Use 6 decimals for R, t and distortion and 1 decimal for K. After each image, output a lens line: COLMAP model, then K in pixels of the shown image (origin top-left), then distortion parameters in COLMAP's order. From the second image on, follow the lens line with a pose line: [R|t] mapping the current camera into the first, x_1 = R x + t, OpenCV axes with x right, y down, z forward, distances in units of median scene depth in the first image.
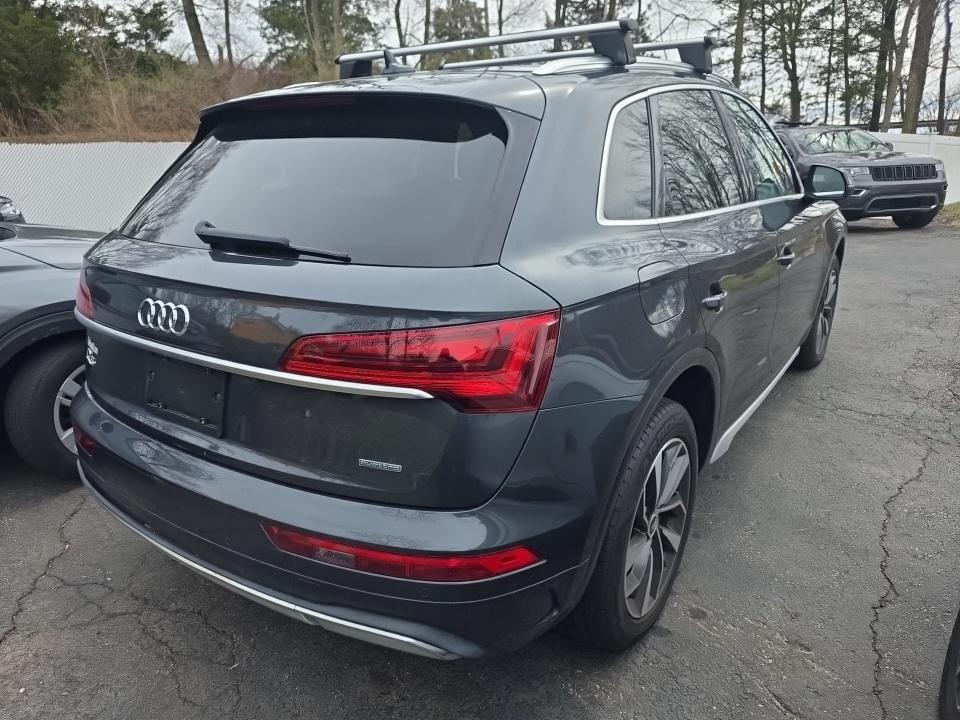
lens RADIAL K [[653.6, 0, 479.1], [0, 653.6, 380.8], [0, 0, 1]] dist [0.033534, -0.036830]
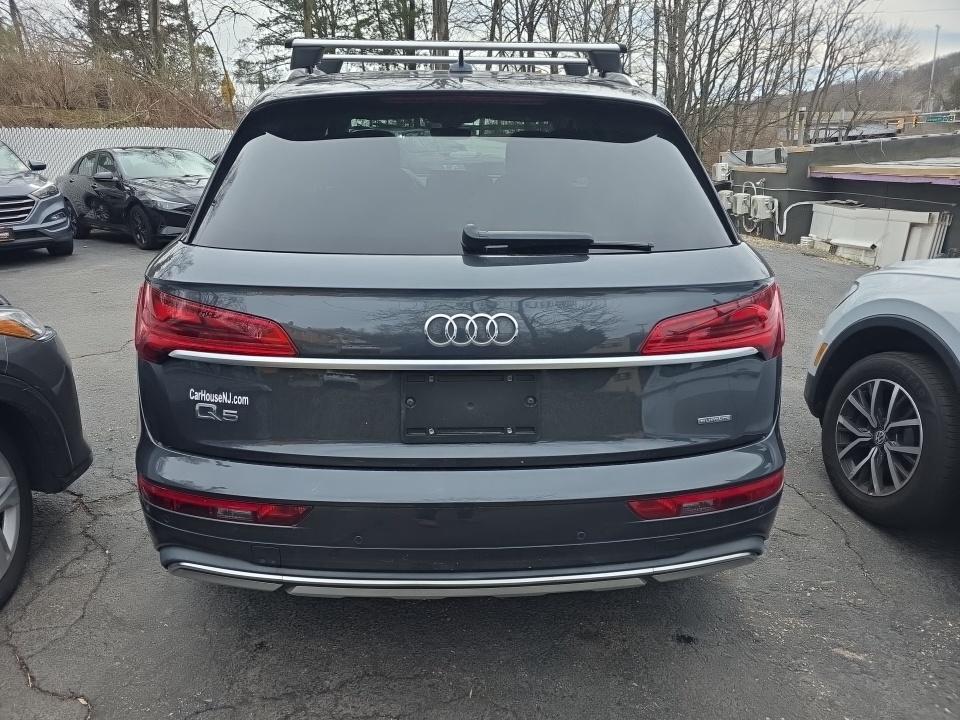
lens RADIAL K [[653.6, 0, 479.1], [0, 653.6, 380.8], [0, 0, 1]] dist [0.033534, -0.036830]
pose [[0.781025, -0.183738, 0.596859, -1.080720], [0.181865, 0.981233, 0.064084, -0.084169], [-0.597432, 0.058496, 0.799783, 0.277582]]
